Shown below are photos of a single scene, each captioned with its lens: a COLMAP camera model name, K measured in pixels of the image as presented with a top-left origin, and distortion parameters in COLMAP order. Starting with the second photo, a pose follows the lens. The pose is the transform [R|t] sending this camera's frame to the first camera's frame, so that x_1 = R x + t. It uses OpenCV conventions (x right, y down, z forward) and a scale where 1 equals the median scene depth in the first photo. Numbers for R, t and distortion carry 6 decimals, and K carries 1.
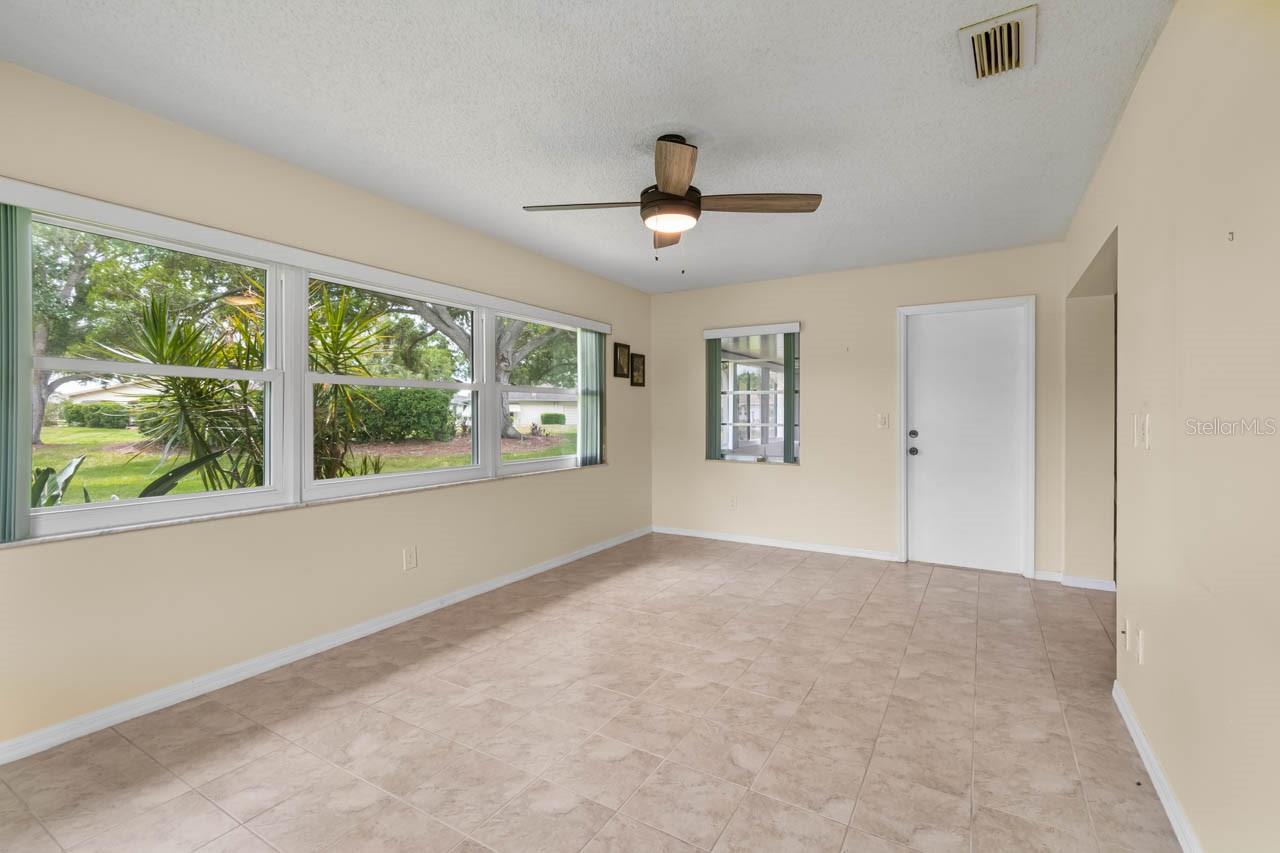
lens RADIAL K [[599.0, 0, 644.4], [0, 599.0, 419.1], [0, 0, 1]] dist [0.002225, -0.000706]
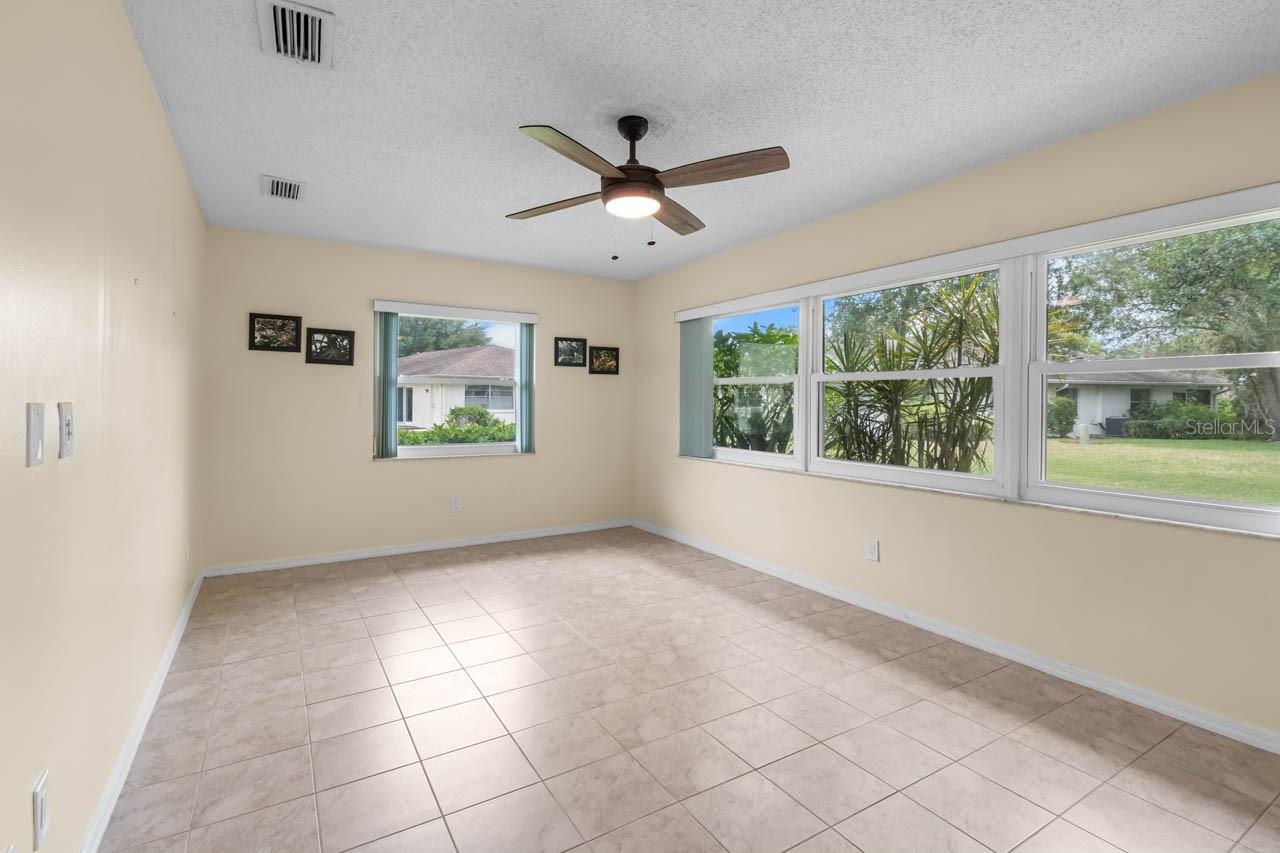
lens RADIAL K [[599.0, 0, 641.9], [0, 599.0, 413.0], [0, 0, 1]] dist [0.002225, -0.000706]
pose [[-0.483846, 0.011397, -0.875079, 0.742774], [-0.017258, 0.999596, 0.022561, -0.014984], [0.874983, 0.026018, -0.483454, 1.259024]]
